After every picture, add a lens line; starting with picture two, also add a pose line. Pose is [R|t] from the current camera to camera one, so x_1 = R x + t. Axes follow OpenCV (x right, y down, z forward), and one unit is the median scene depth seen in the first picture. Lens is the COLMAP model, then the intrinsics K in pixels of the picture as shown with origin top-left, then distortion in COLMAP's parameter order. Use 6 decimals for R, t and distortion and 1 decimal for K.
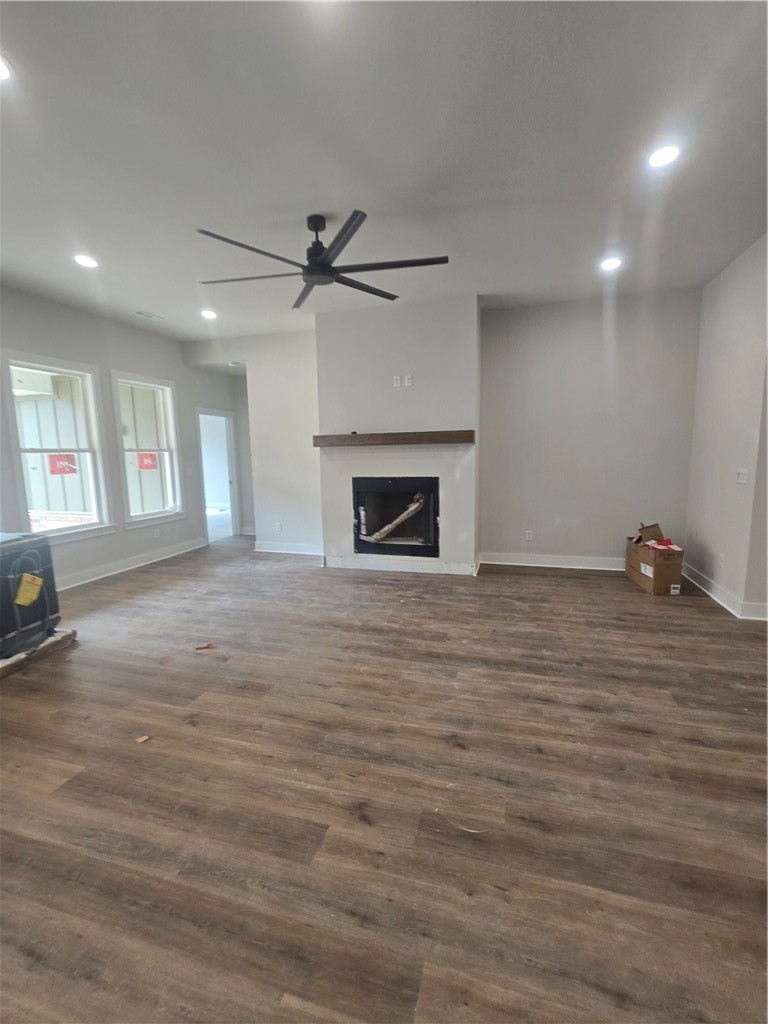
lens RADIAL K [[453.0, 0, 387.6], [0, 453.0, 510.9], [0, 0, 1]] dist [-0.006606, 0.002785]
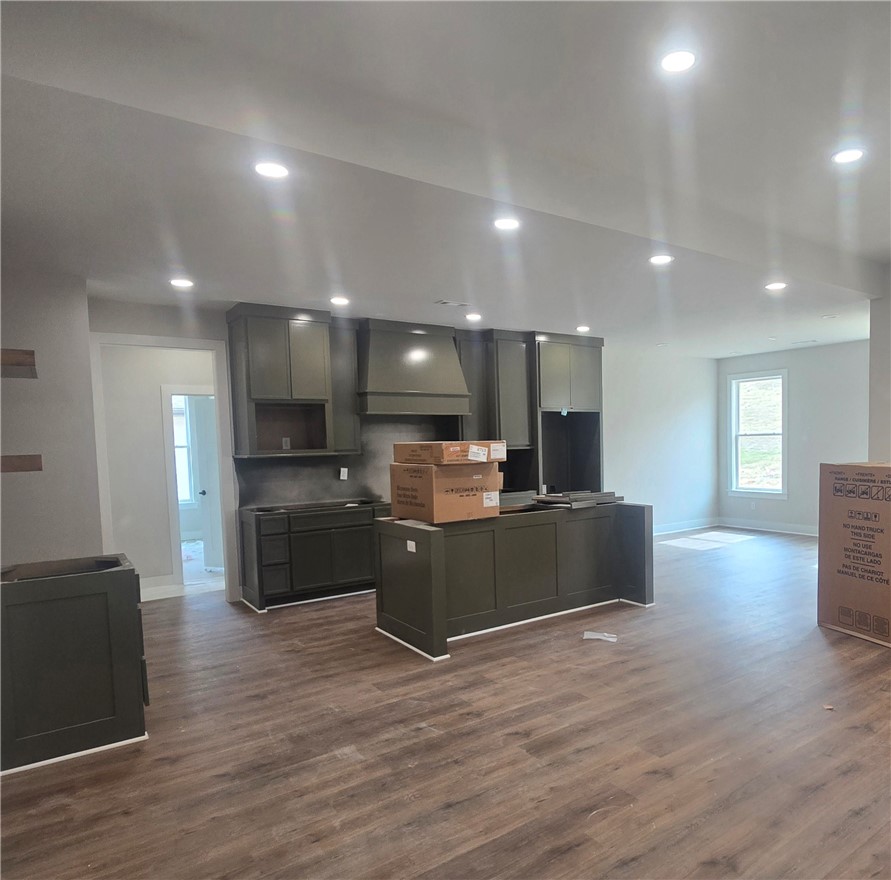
lens RADIAL K [[638.1, 0, 532.5], [0, 638.1, 482.9], [0, 0, 1]] dist [-0.013983, 0.005209]
pose [[-0.598207, 0.084607, -0.796863, 0.700699], [-0.069081, 0.985264, 0.156470, -0.140359], [0.798359, 0.148650, -0.583547, 0.820930]]
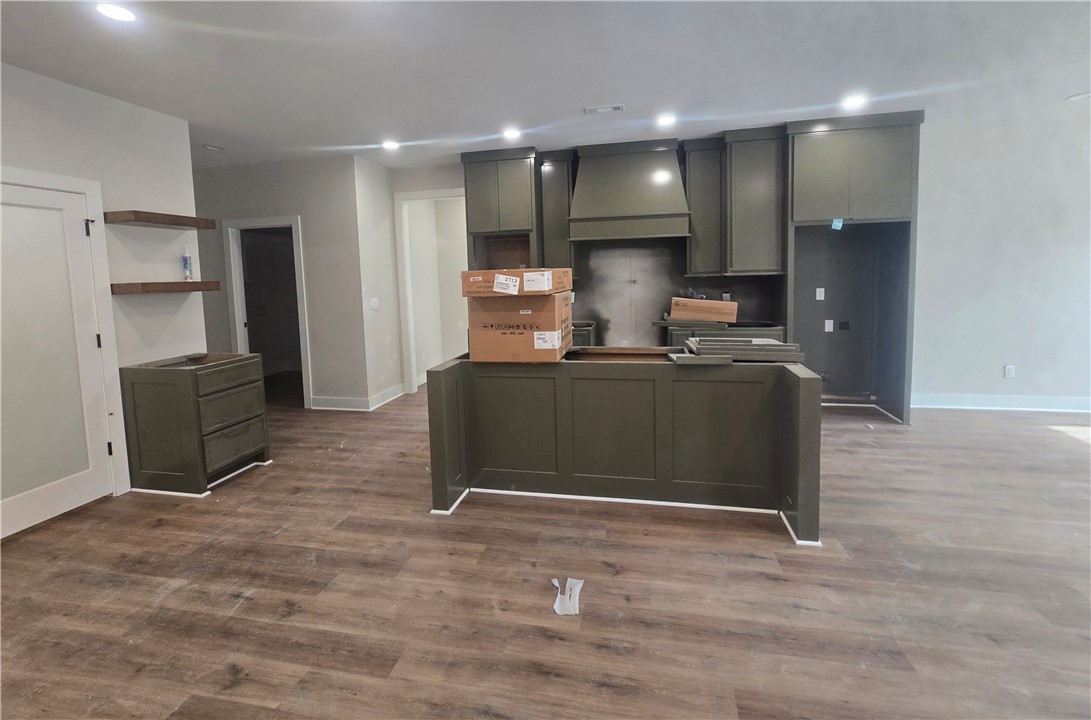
lens RADIAL K [[470.8, 0, 563.8], [0, 470.8, 315.6], [0, 0, 1]] dist [-0.004562, -0.000220]
pose [[-0.996634, 0.052356, -0.063076, -0.336995], [0.037473, 0.975343, 0.217488, -0.104583], [0.072908, 0.214393, -0.974023, 0.749304]]
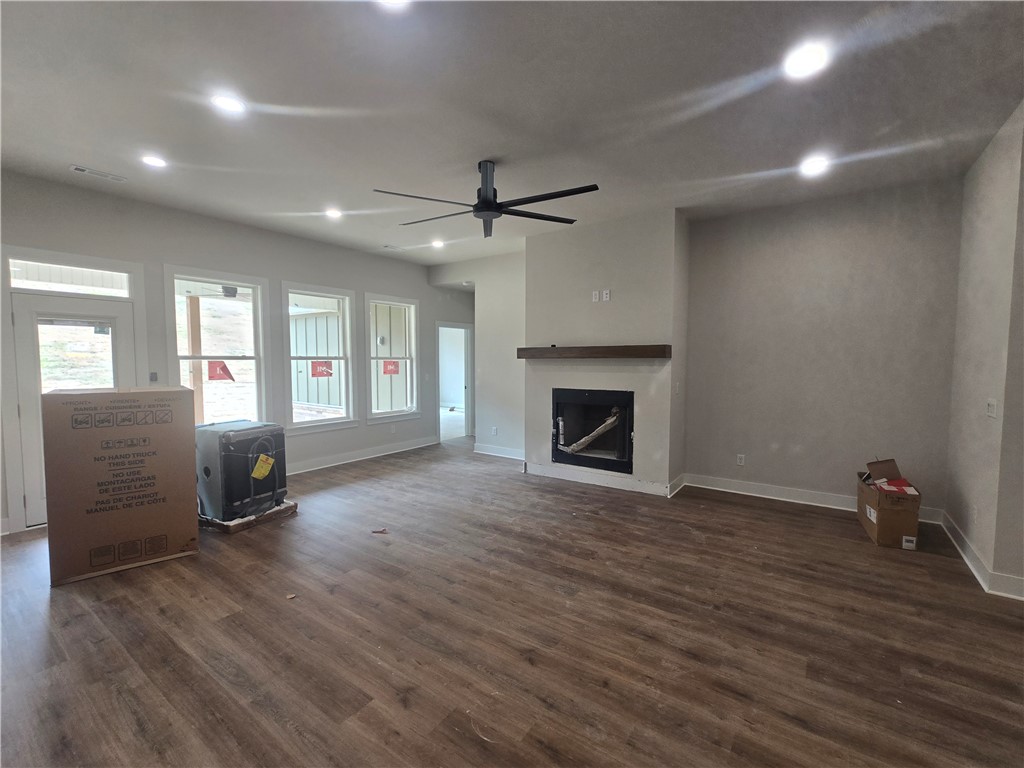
lens RADIAL K [[453.0, 0, 515.3], [0, 453.0, 383.0], [0, 0, 1]] dist [-0.006606, 0.002785]
pose [[0.945854, 0.035004, -0.322699, 0.279797], [-0.058592, 0.996249, -0.063670, -0.023380], [0.319260, 0.079130, 0.944358, -0.013657]]
